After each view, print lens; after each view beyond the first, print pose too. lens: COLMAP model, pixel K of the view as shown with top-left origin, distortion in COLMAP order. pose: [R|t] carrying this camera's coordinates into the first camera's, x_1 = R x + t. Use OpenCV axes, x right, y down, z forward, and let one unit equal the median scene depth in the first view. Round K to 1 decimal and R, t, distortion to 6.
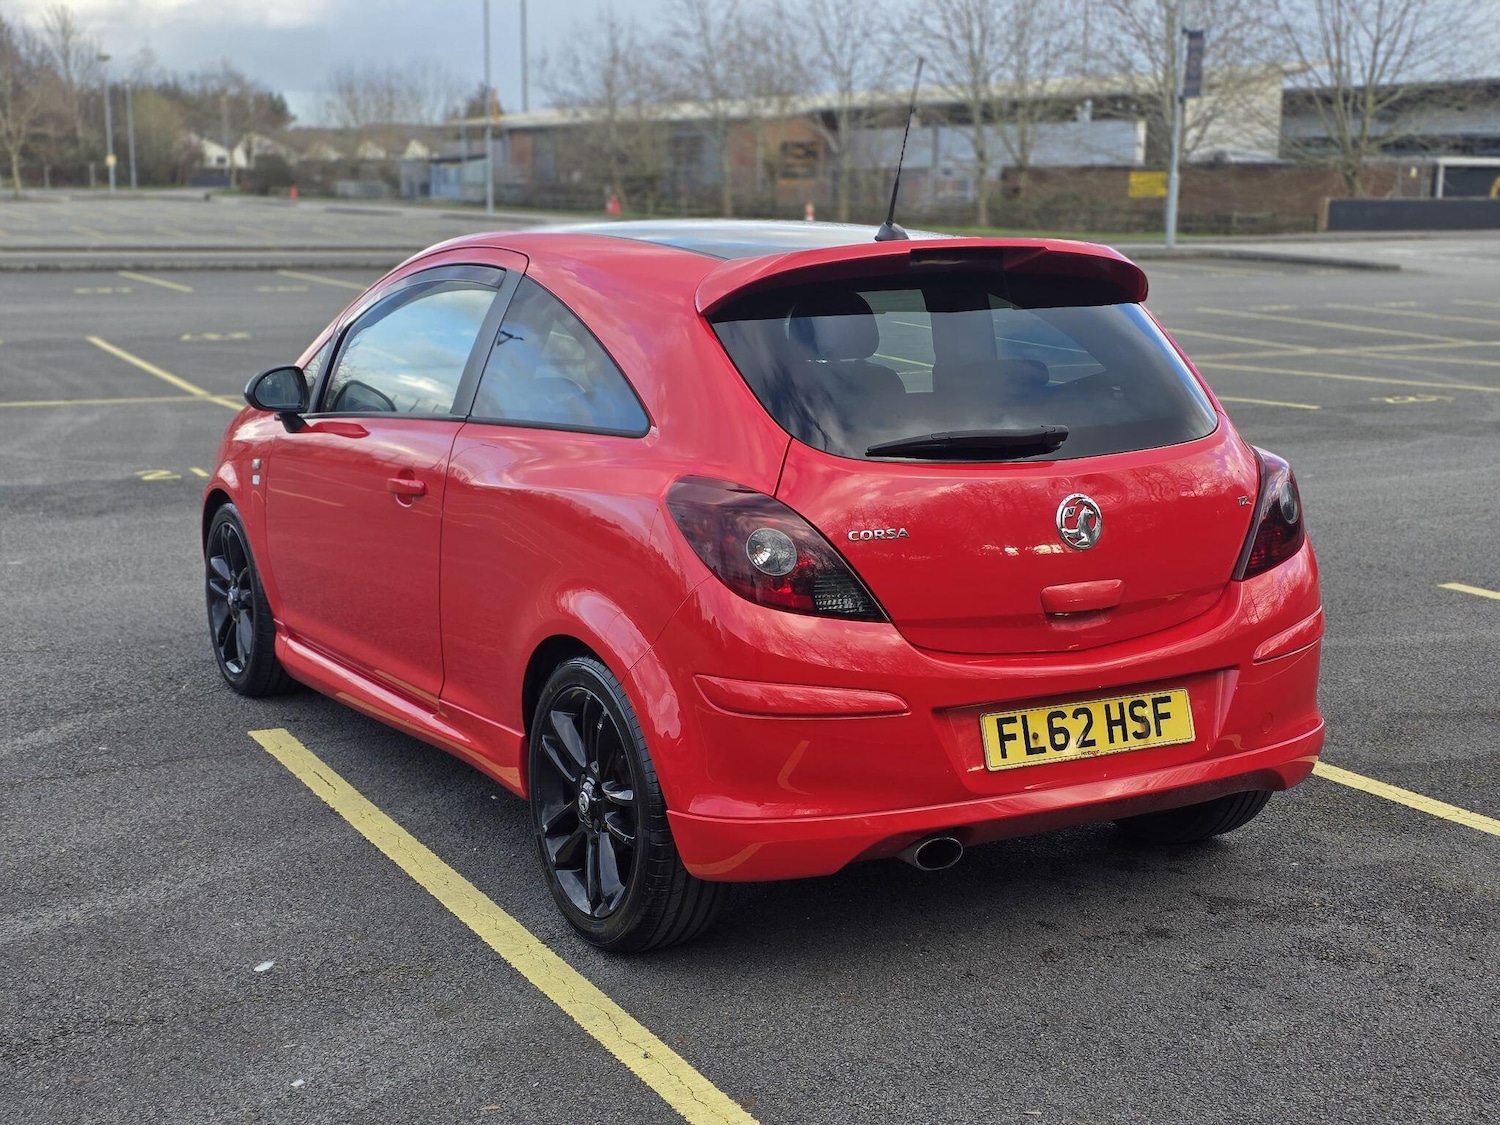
lens RADIAL K [[1972.9, 0, 766.6], [0, 1972.9, 549.7], [0, 0, 1]] dist [0.070584, 0.000000]
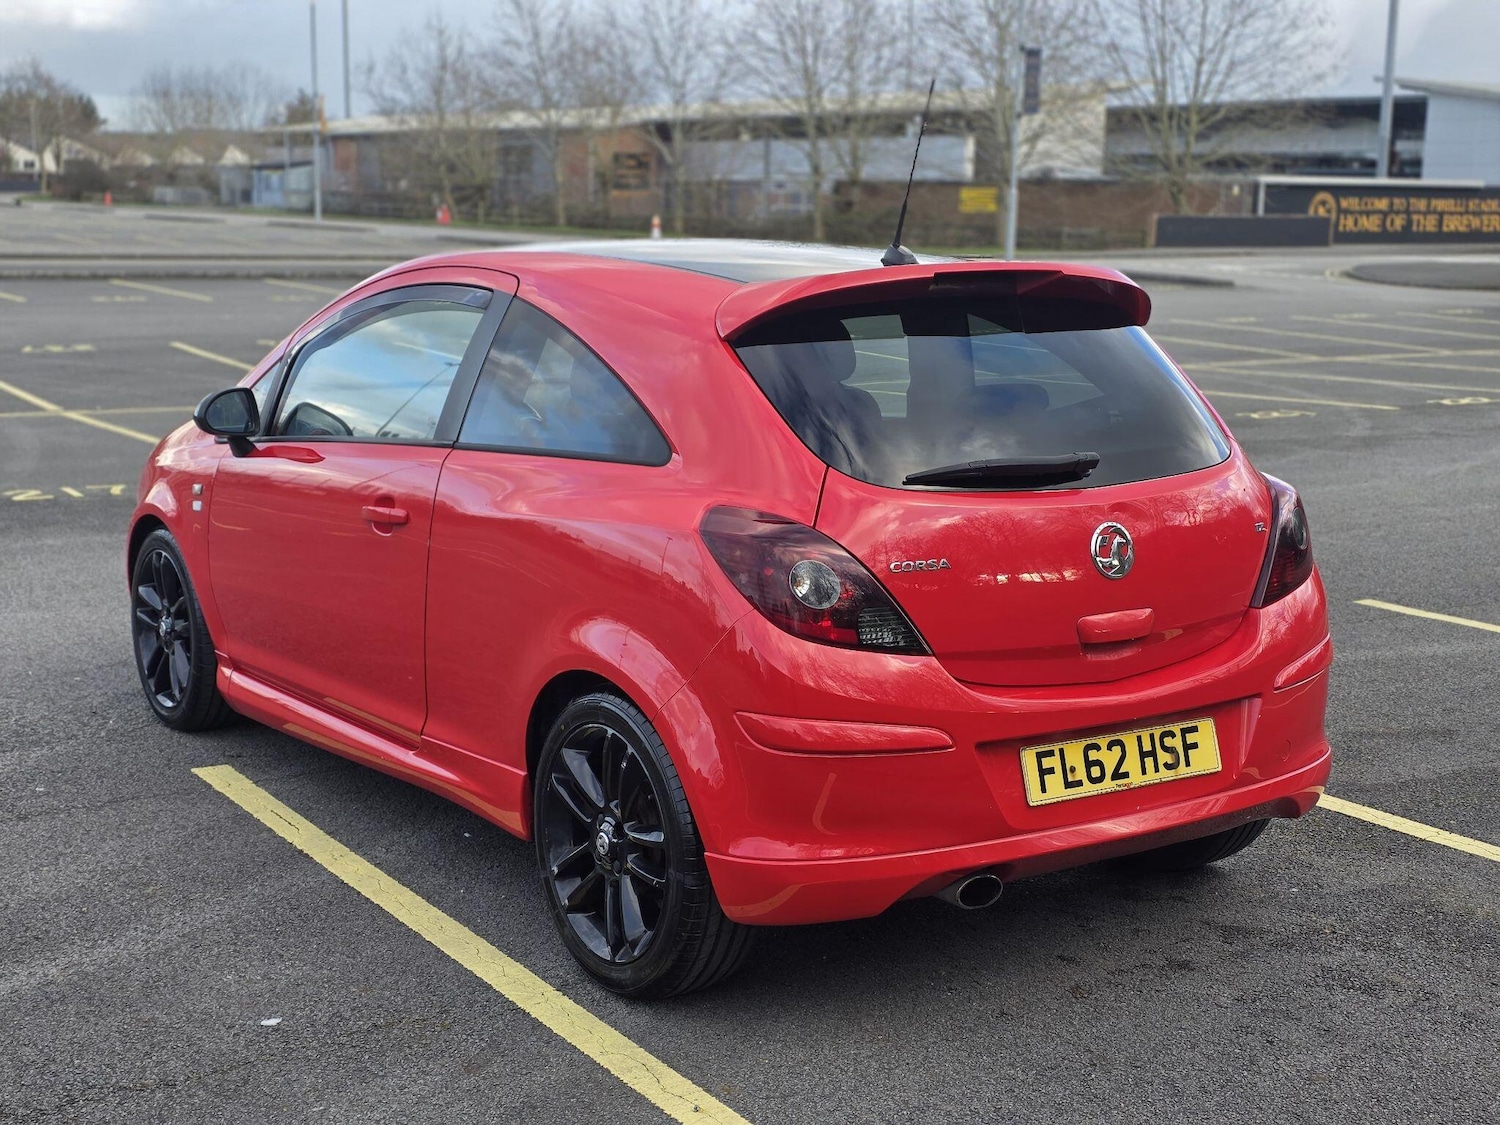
lens RADIAL K [[1972.9, 0, 757.8], [0, 1972.9, 567.0], [0, 0, 1]] dist [0.070584, 0.000000]
pose [[0.996768, -0.006842, 0.080038, -0.091415], [0.006621, 0.999974, 0.003023, -0.009539], [-0.080056, -0.002484, 0.996787, 0.031678]]
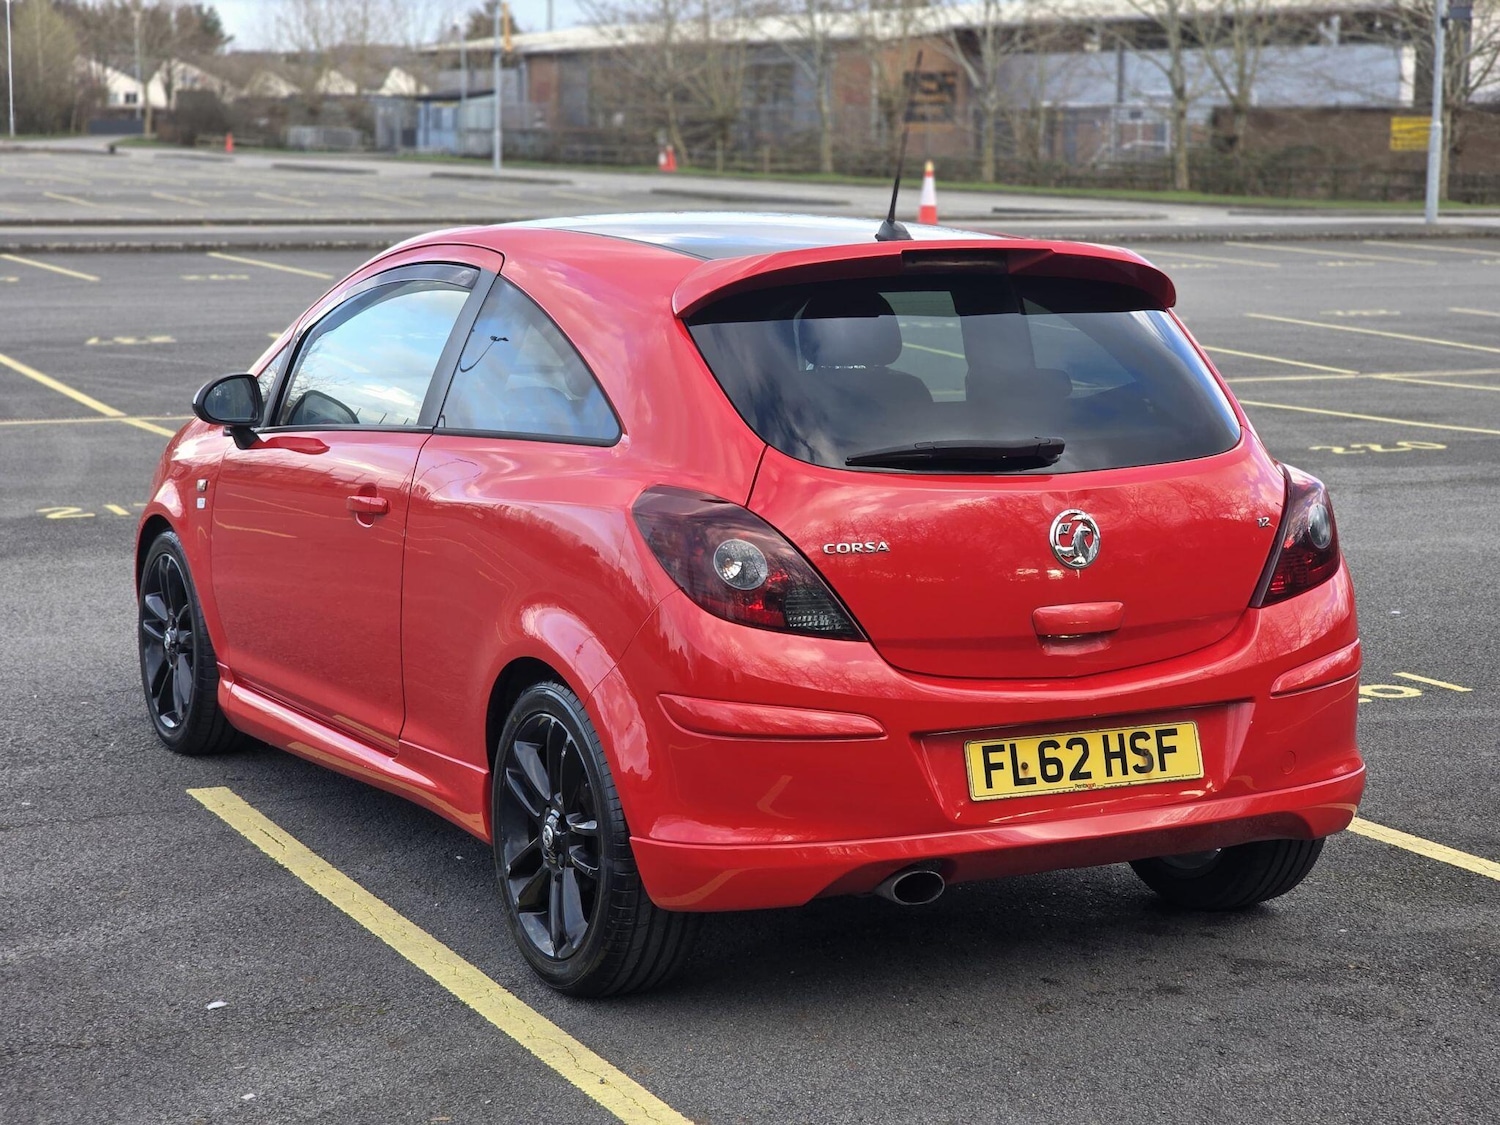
lens RADIAL K [[2787.3, 0, 754.3], [0, 2787.3, 548.7], [0, 0, 1]] dist [0.021927, 0.000000]
pose [[0.998932, 0.007697, -0.045554, 0.063011], [-0.009220, 0.999402, -0.033325, 0.034038], [0.045271, 0.033710, 0.998406, -0.314842]]
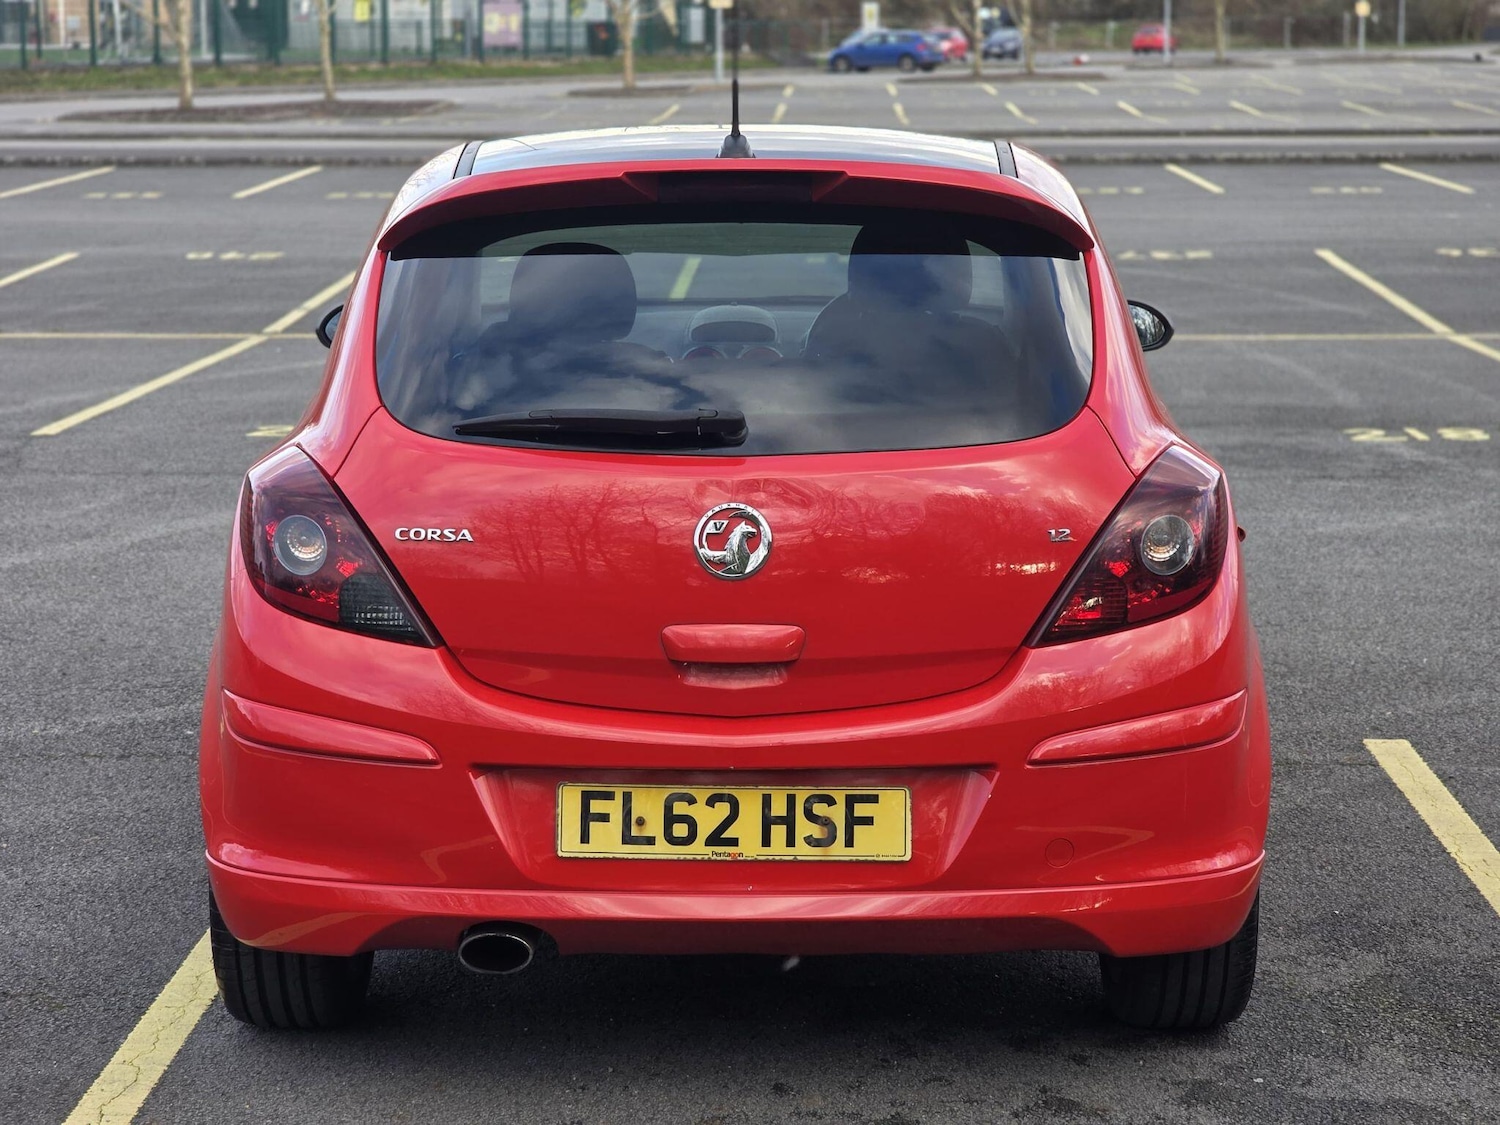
lens RADIAL K [[2787.3, 0, 735.2], [0, 2787.3, 623.8], [0, 0, 1]] dist [0.021927, 0.000000]
pose [[0.862397, 0.091115, -0.497965, 0.643433], [-0.078693, 0.995840, 0.045930, -0.029711], [0.500078, -0.000423, 0.865980, 0.095318]]
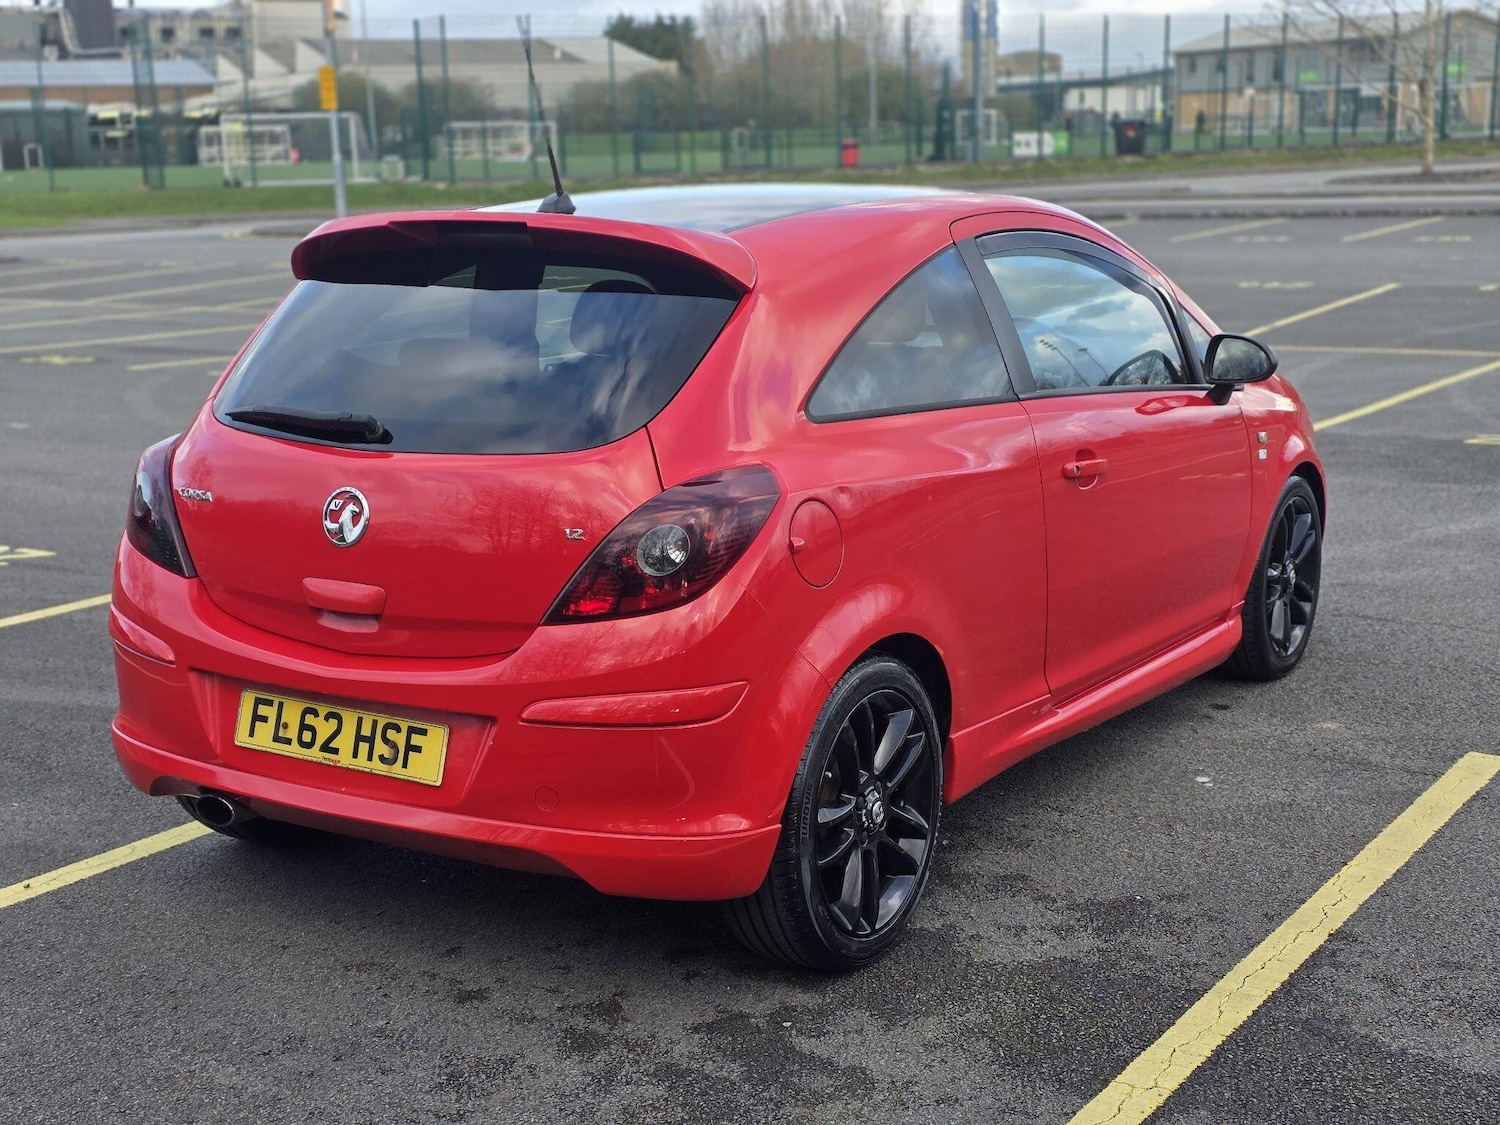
lens RADIAL K [[1972.9, 0, 725.2], [0, 1972.9, 556.6], [0, 0, 1]] dist [0.070584, 0.000000]
pose [[0.467353, 0.157844, -0.869866, 1.009106], [-0.127596, 0.985673, 0.110305, -0.116205], [0.874814, 0.059440, 0.480798, 0.668934]]
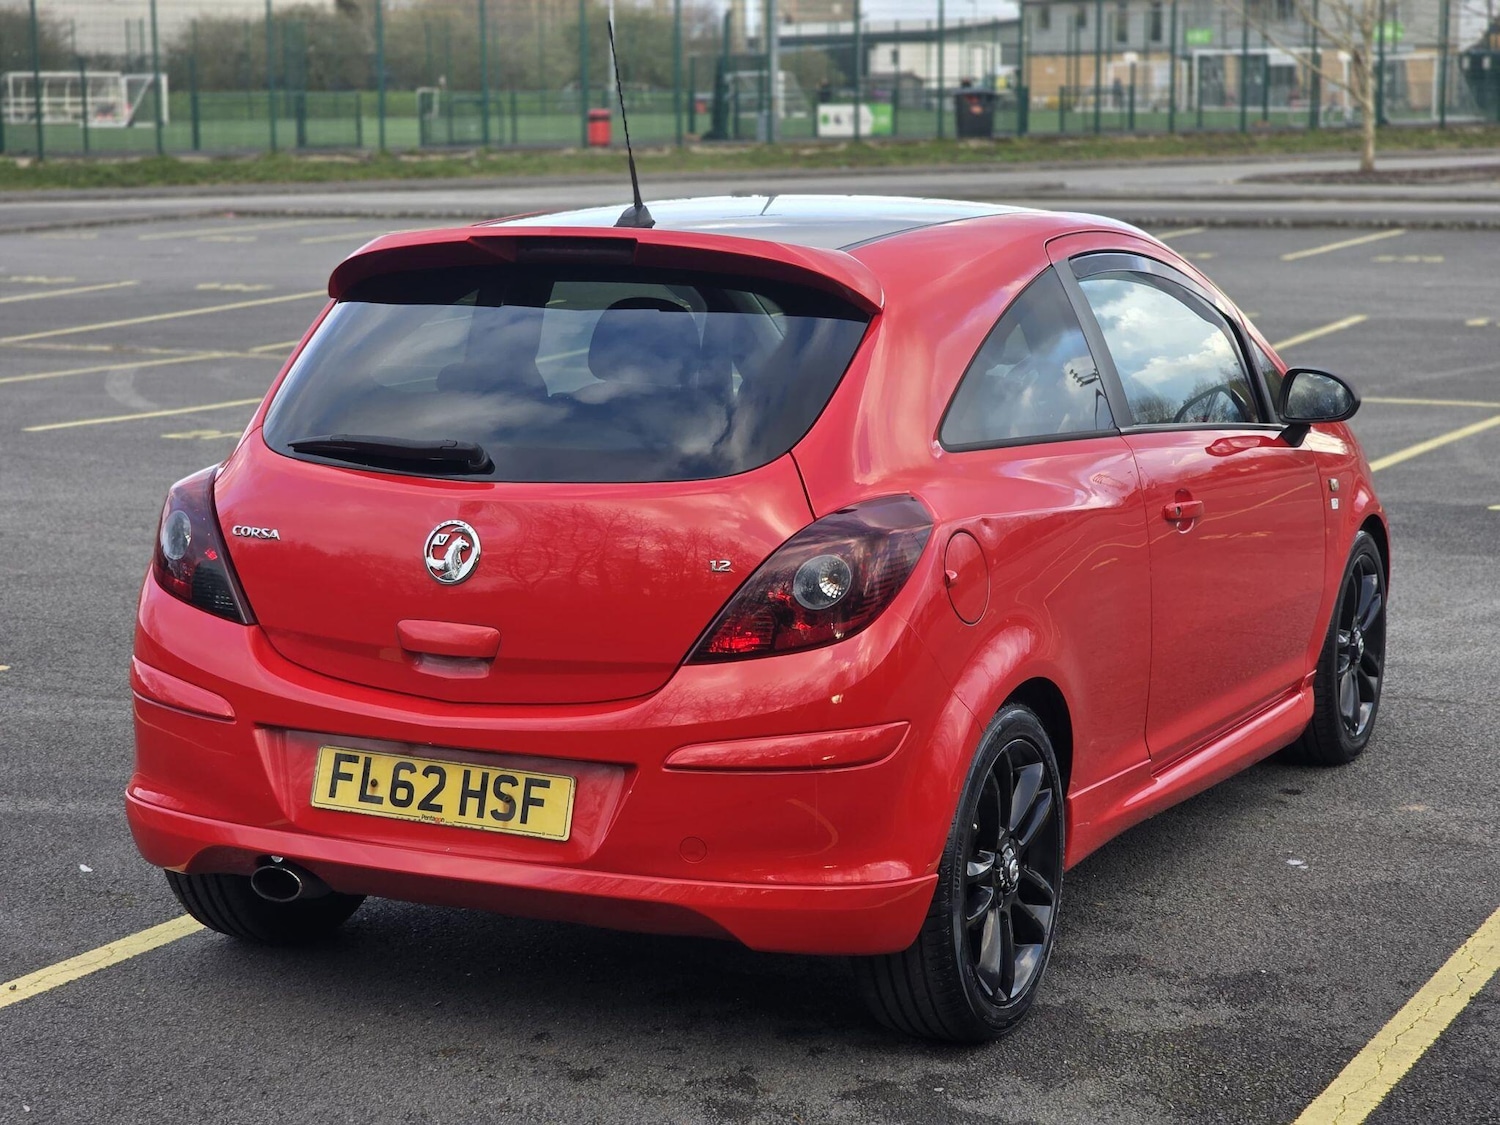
lens RADIAL K [[2787.3, 0, 739.4], [0, 2787.3, 558.2], [0, 0, 1]] dist [0.021927, 0.000000]
pose [[0.567873, 0.116317, -0.814856, 1.163601], [-0.133339, 0.989889, 0.048378, -0.083329], [0.812245, 0.081179, 0.577641, 0.374024]]
